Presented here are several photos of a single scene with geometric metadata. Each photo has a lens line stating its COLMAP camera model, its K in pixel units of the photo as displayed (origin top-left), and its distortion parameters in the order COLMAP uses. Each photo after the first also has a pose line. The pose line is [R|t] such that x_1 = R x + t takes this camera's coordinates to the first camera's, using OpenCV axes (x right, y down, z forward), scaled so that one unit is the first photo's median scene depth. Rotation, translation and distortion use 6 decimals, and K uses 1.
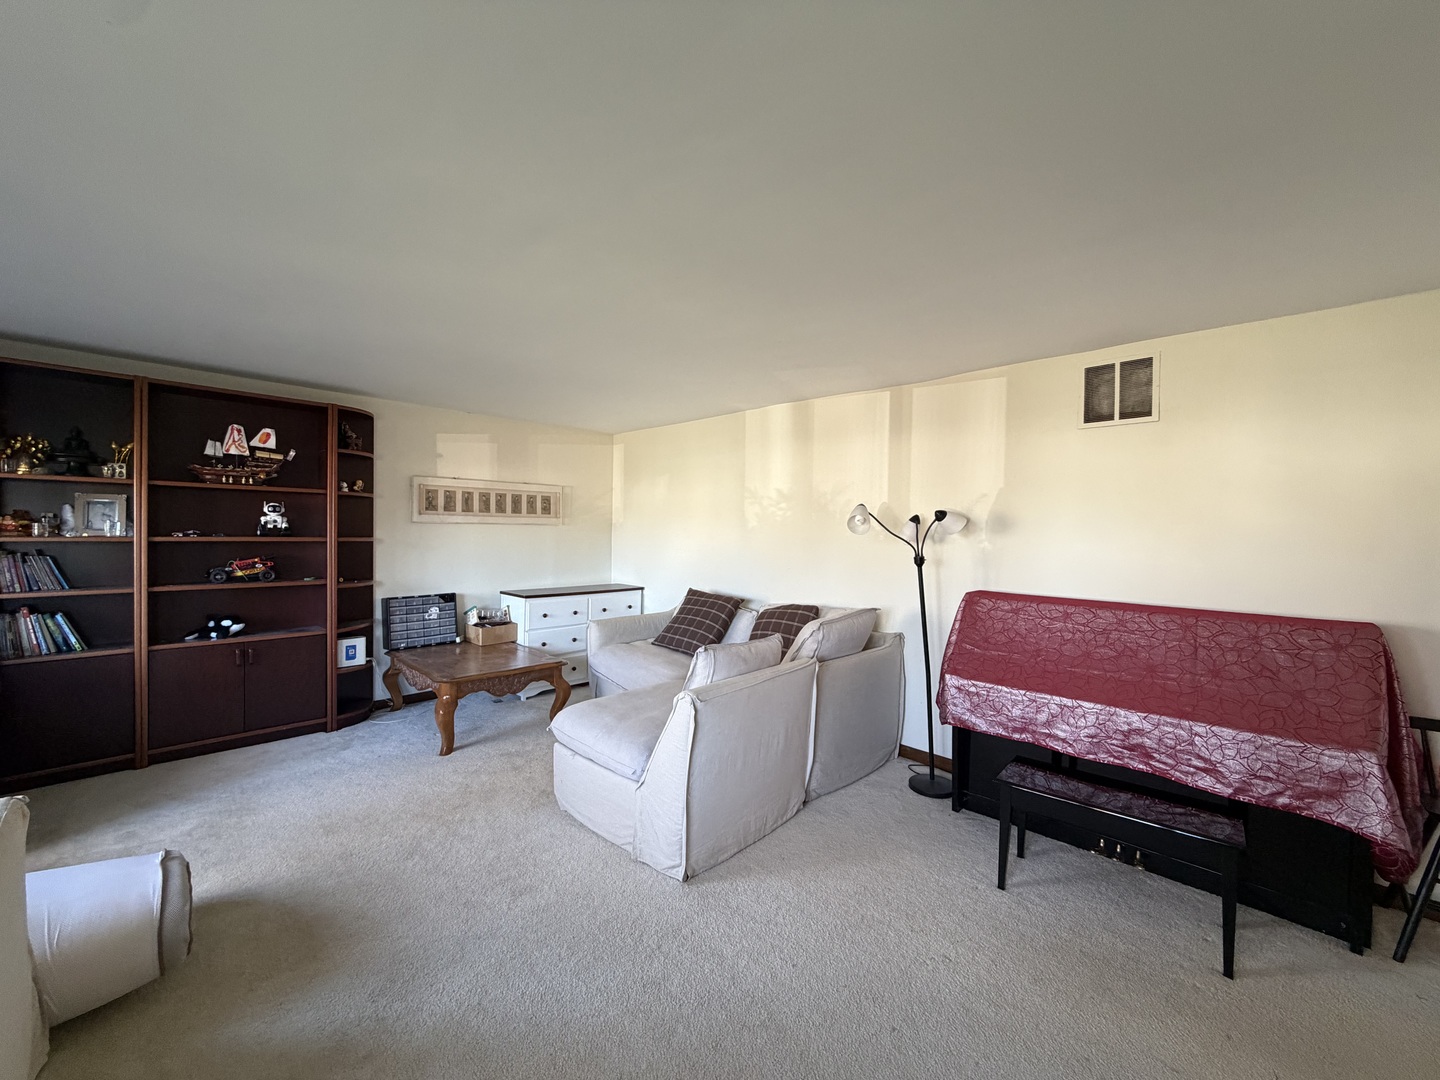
lens RADIAL K [[583.8, 0, 721.7], [0, 583.8, 541.3], [0, 0, 1]] dist [-0.000940, -0.000429]
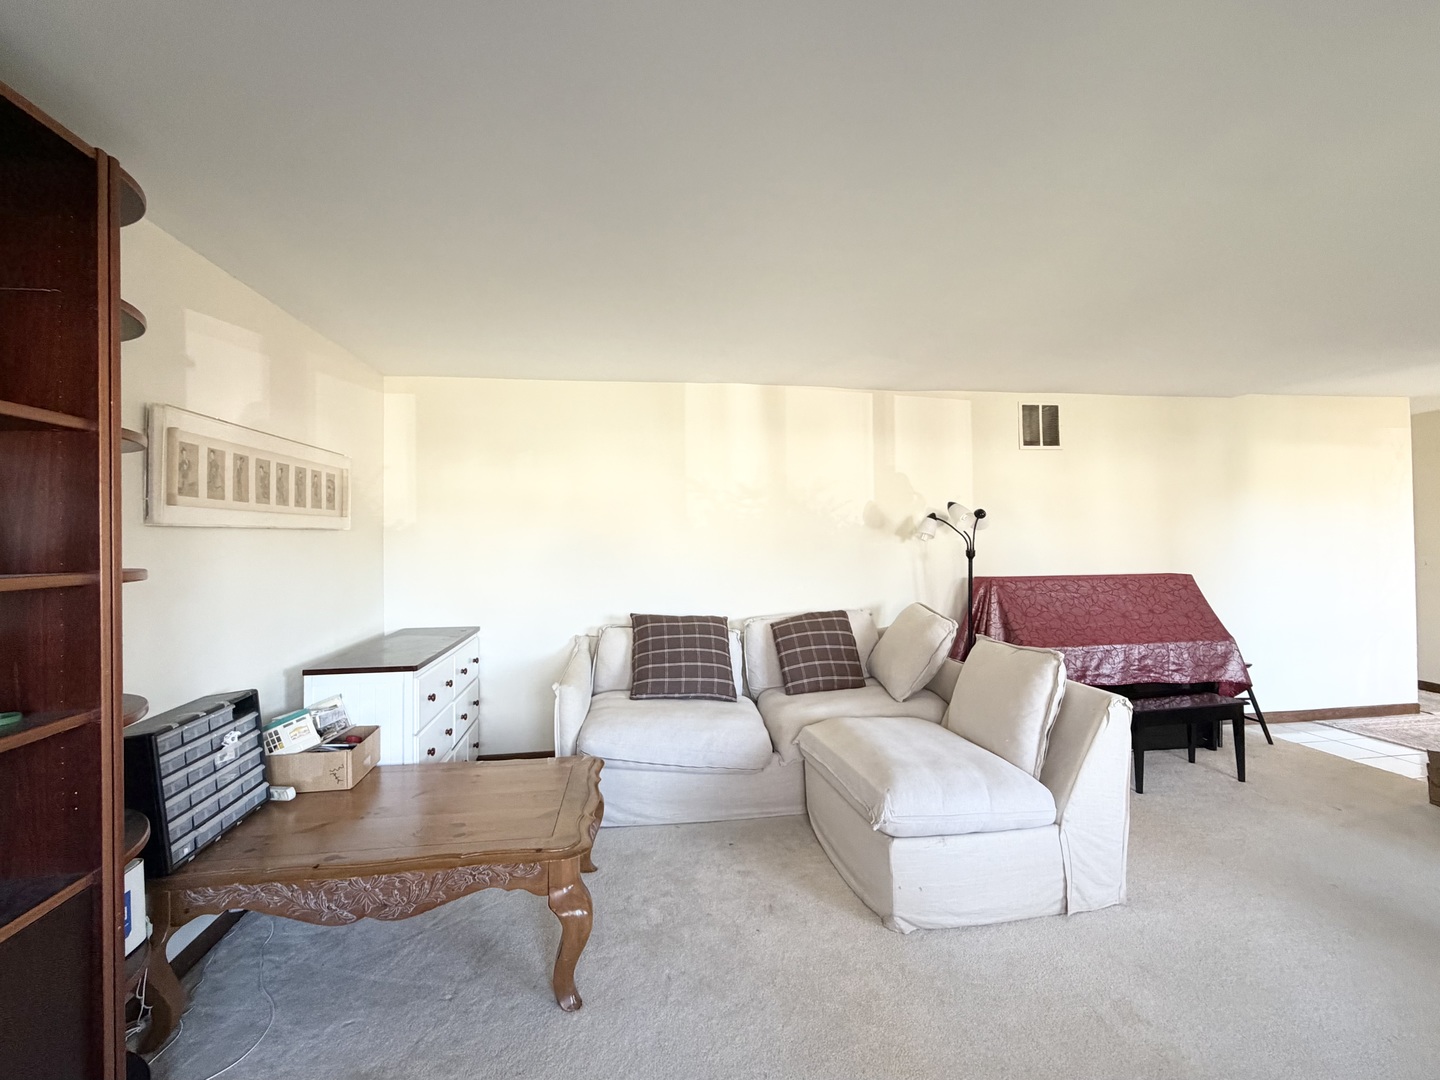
lens RADIAL K [[633.6, 0, 716.3], [0, 633.6, 532.4], [0, 0, 1]] dist [0.000253, 0.000109]
pose [[0.599105, -0.017239, 0.800485, -0.910567], [0.034685, 0.999388, -0.004437, -0.018693], [-0.799919, 0.030423, 0.599336, 0.649566]]
